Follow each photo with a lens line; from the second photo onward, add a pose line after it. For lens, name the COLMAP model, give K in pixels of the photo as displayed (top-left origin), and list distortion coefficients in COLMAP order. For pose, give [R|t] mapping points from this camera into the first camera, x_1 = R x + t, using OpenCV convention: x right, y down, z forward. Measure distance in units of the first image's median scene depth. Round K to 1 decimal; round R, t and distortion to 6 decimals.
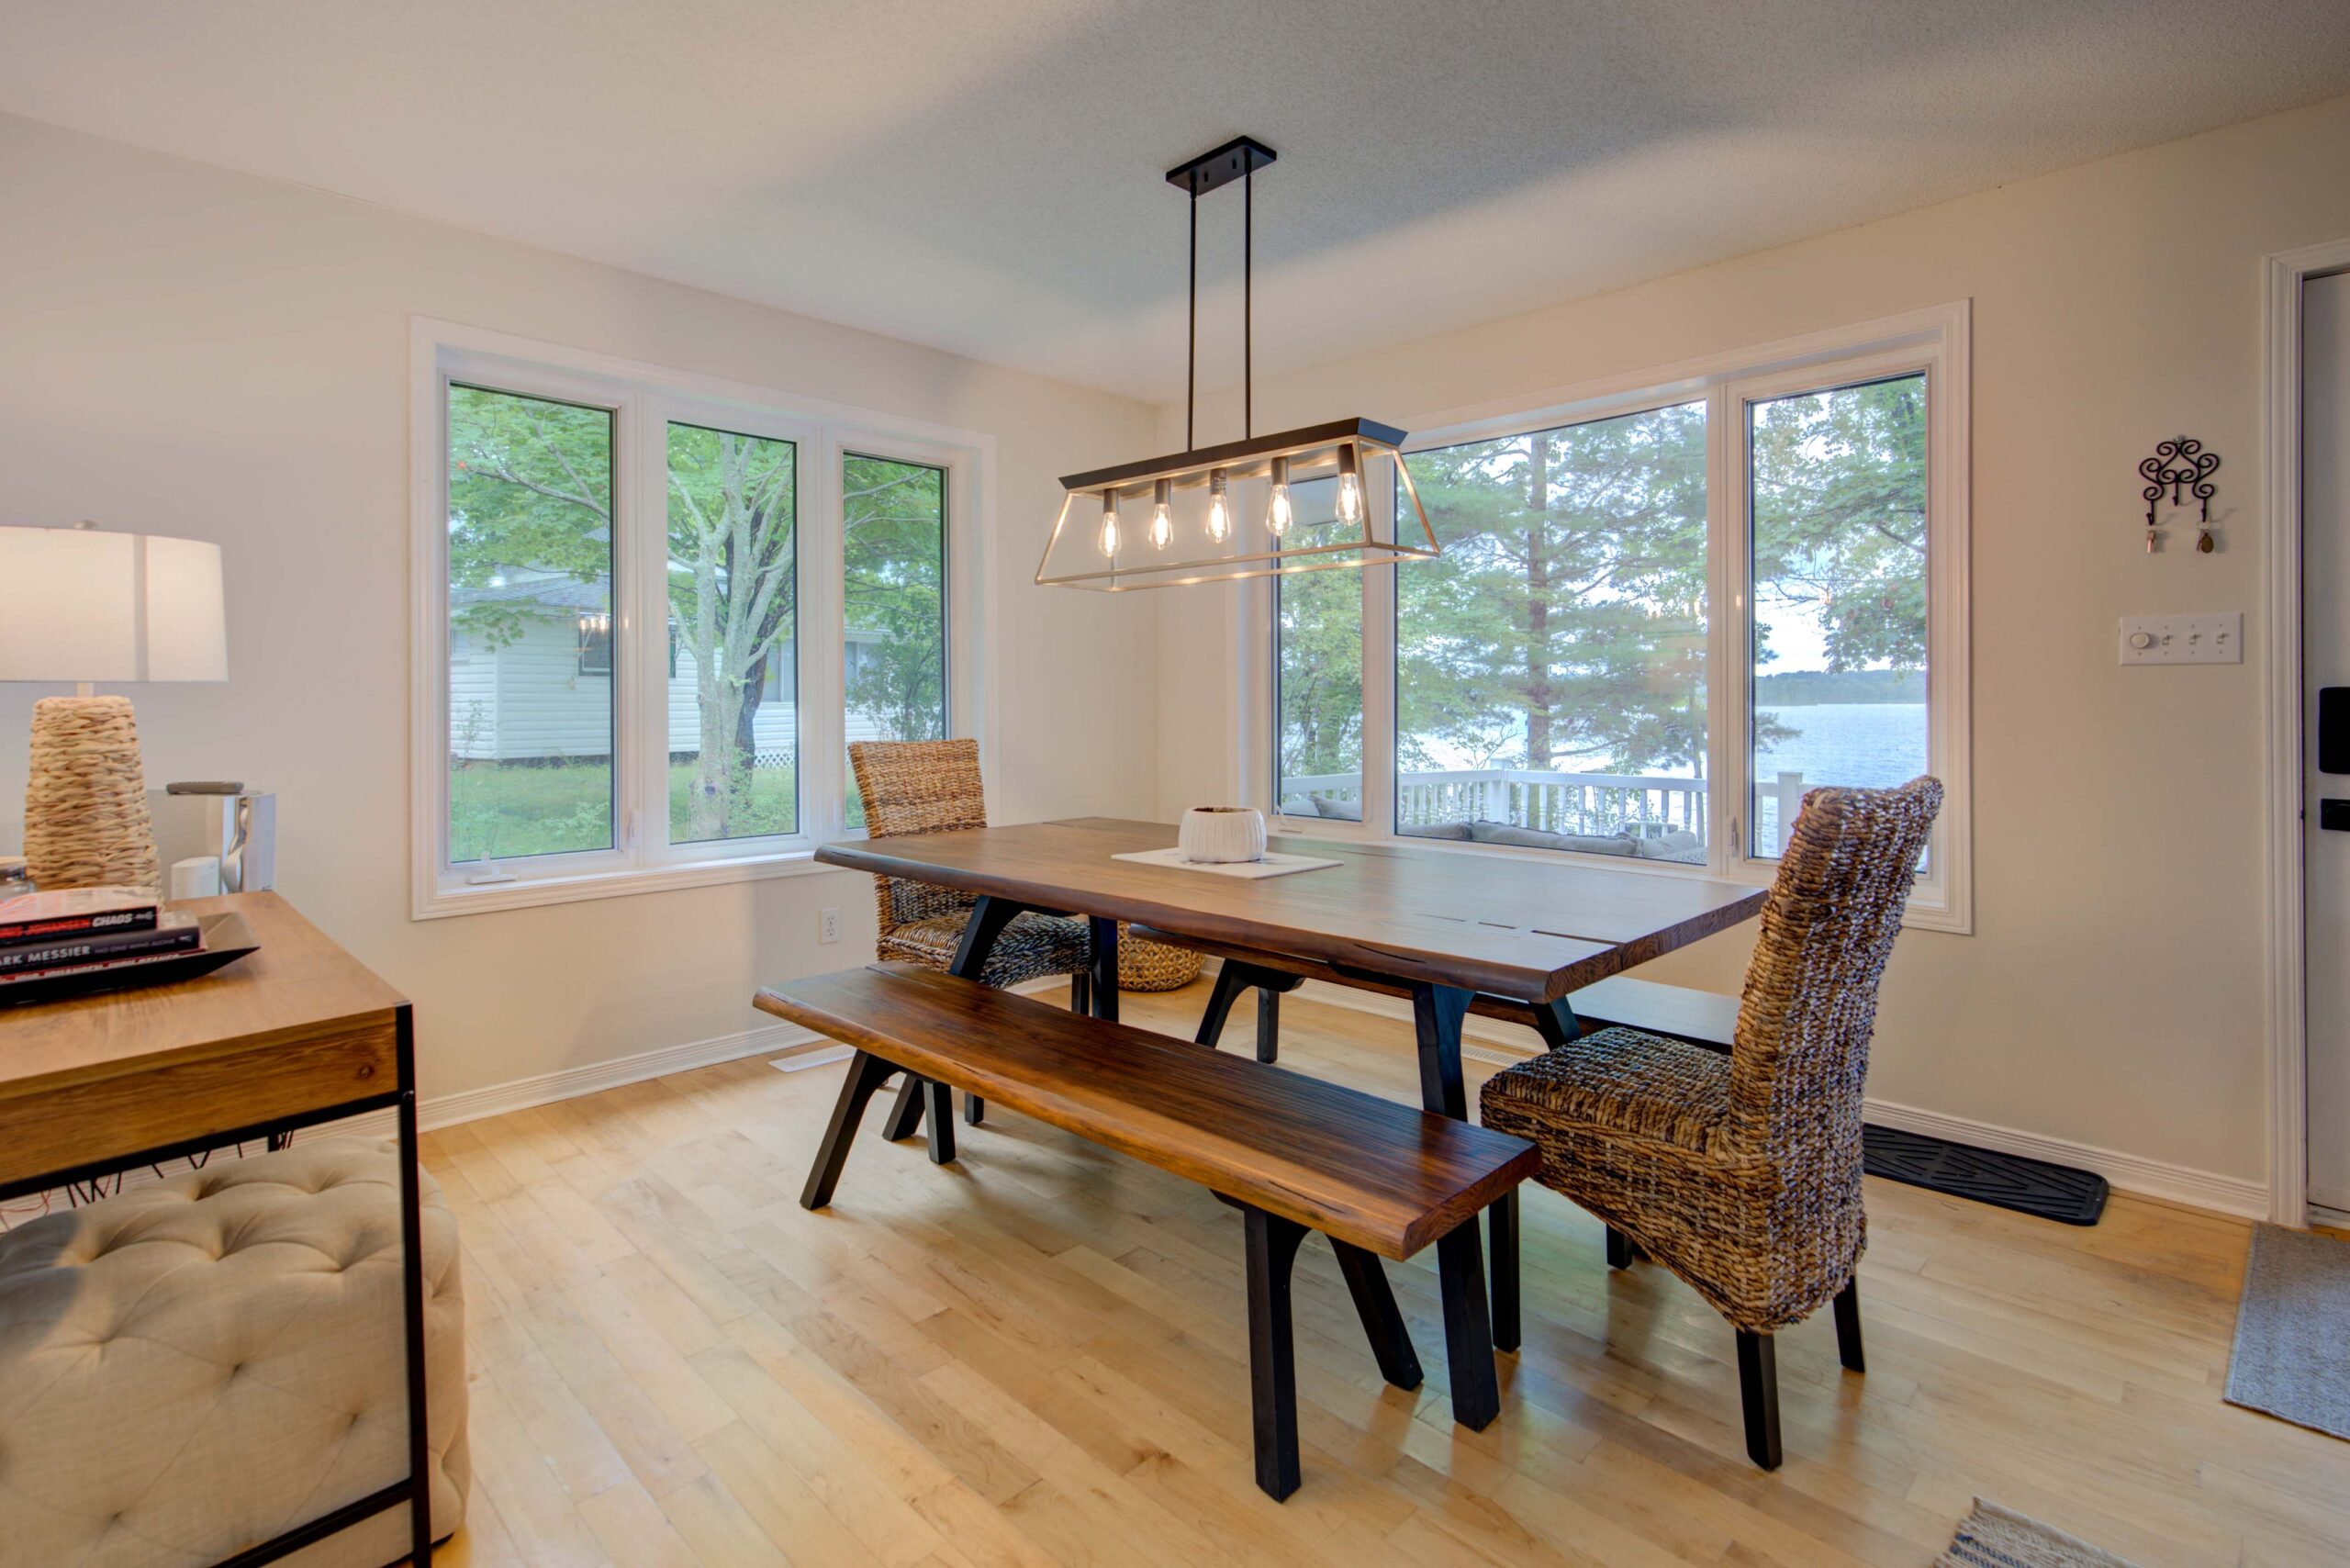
lens RADIAL K [[1139.8, 0, 1154.7], [0, 1139.8, 693.0], [0, 0, 1]] dist [0.000936, 0.000570]
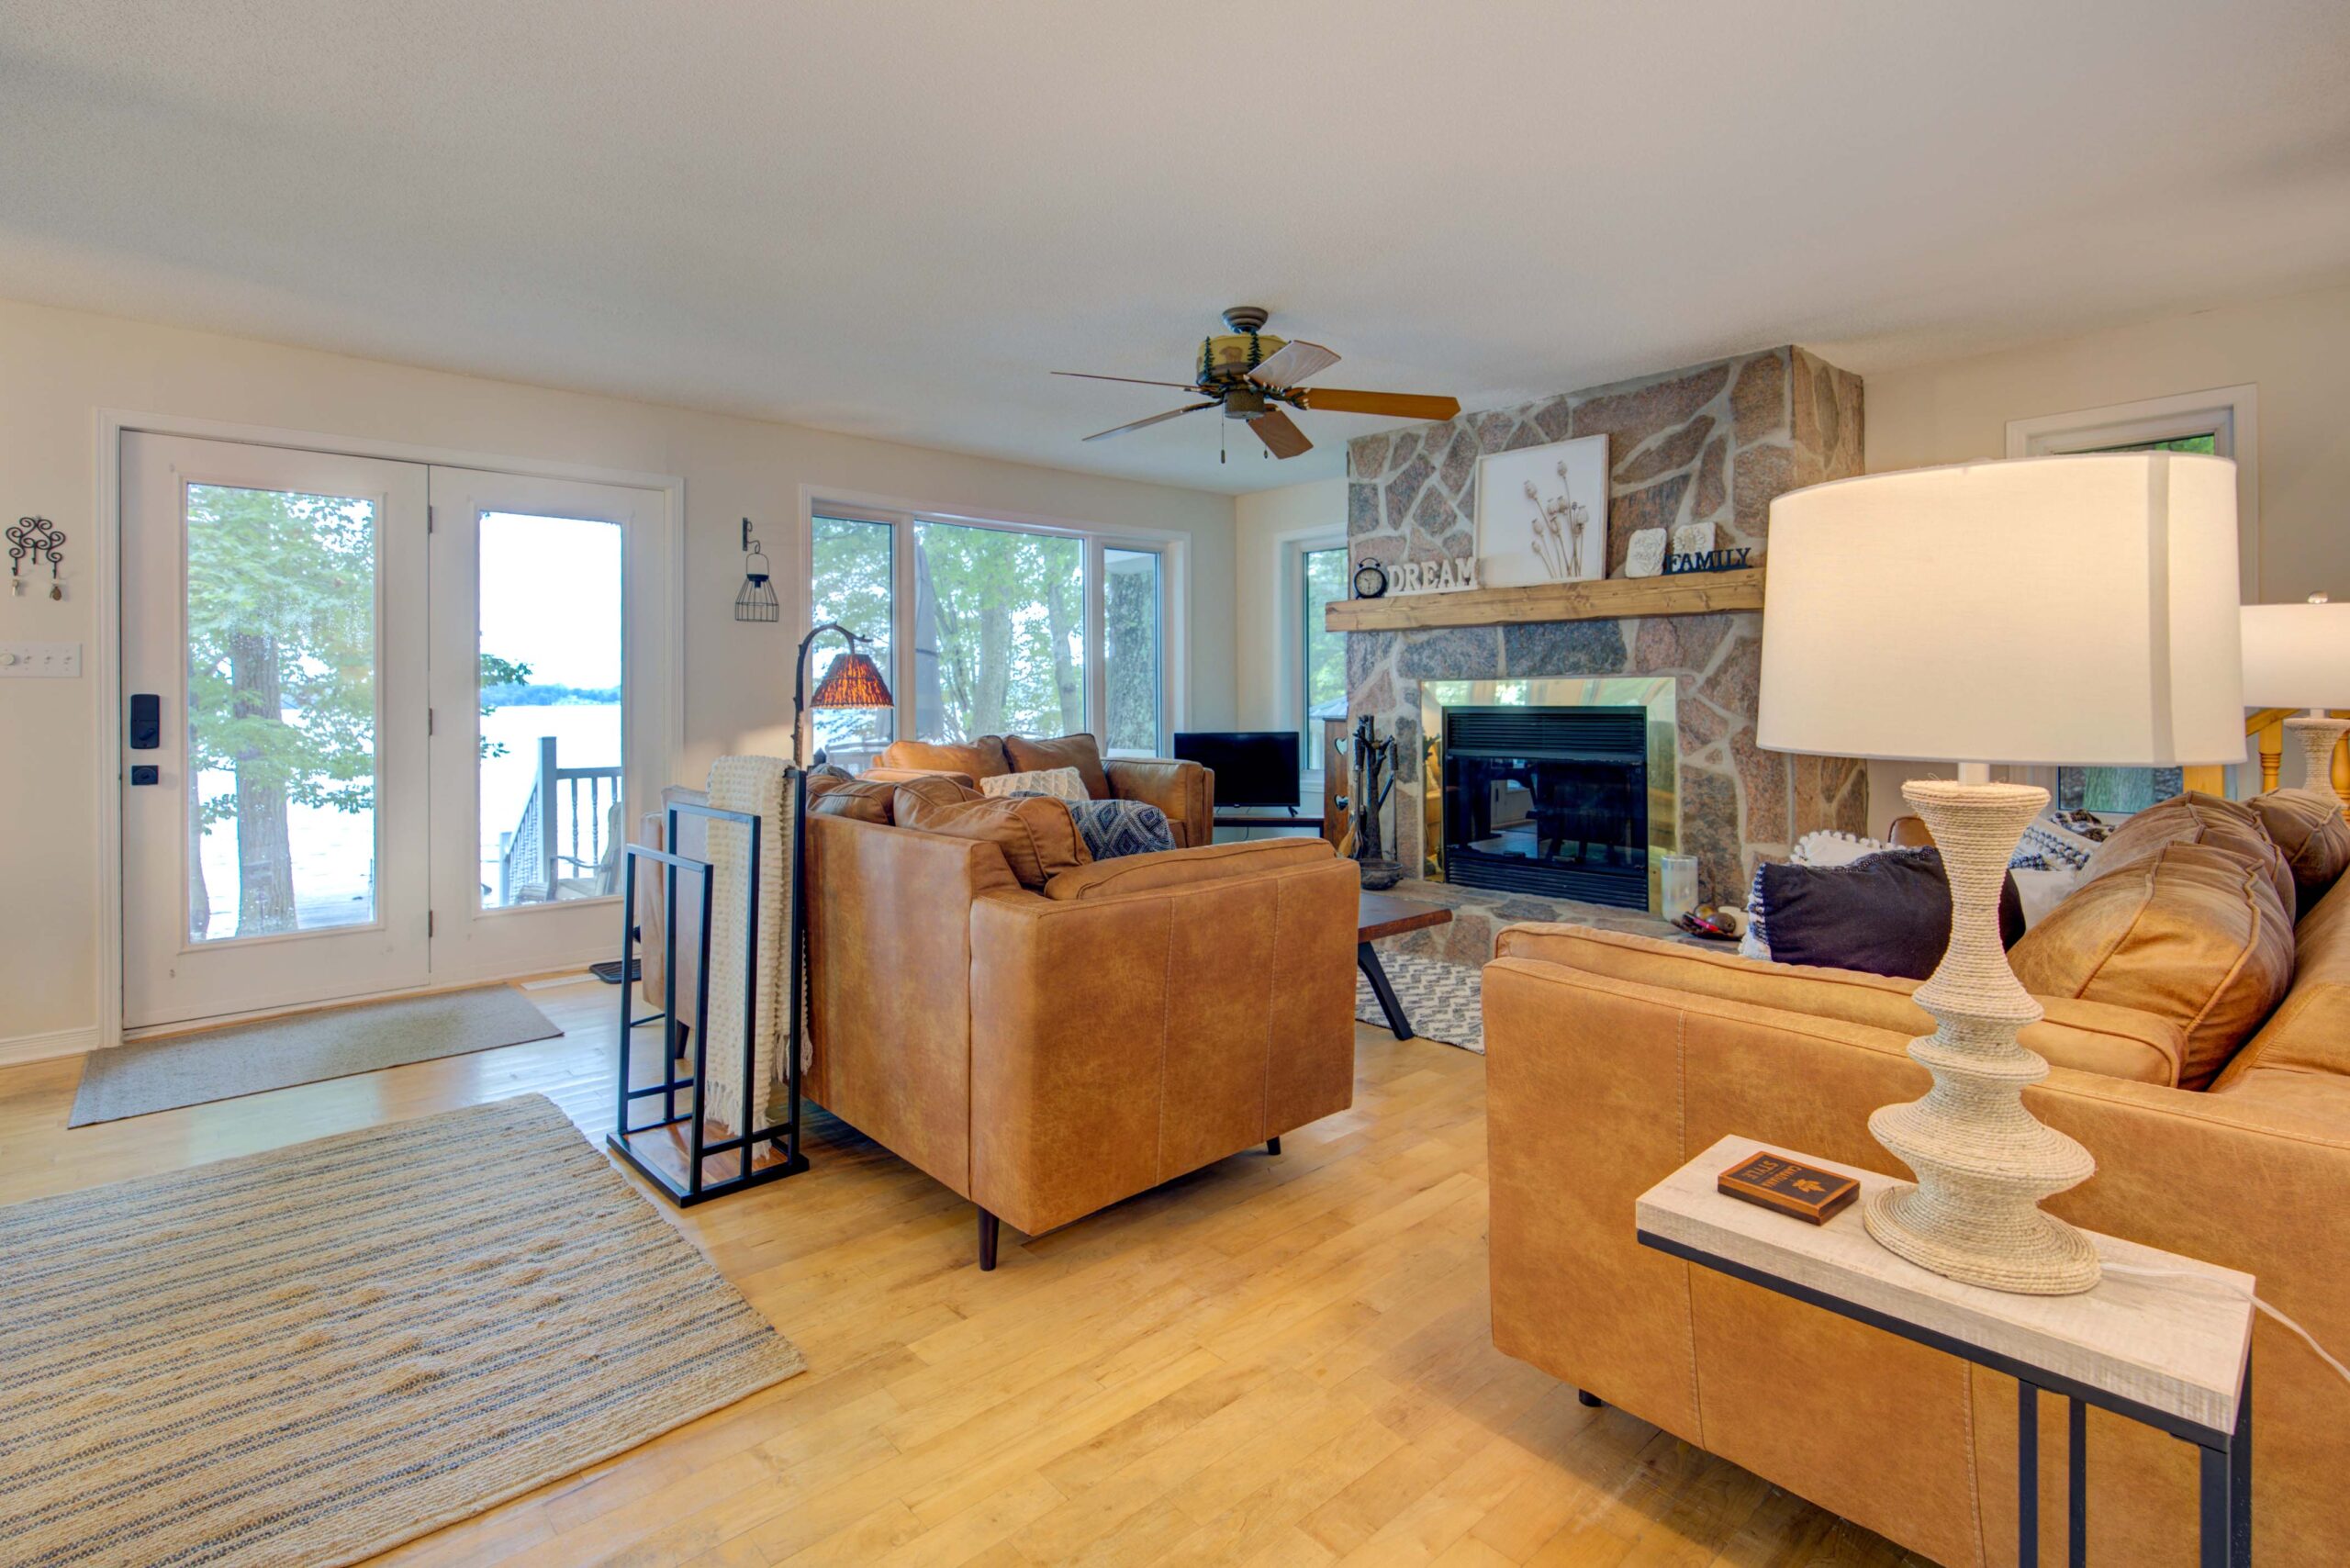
lens RADIAL K [[1139.8, 0, 1154.7], [0, 1139.8, 692.8], [0, 0, 1]] dist [0.000936, 0.000570]
pose [[0.052523, 0.002988, 0.998615, -0.439609], [0.003379, 0.999989, -0.003170, 0.003195], [-0.998614, 0.003541, 0.052512, -0.455317]]
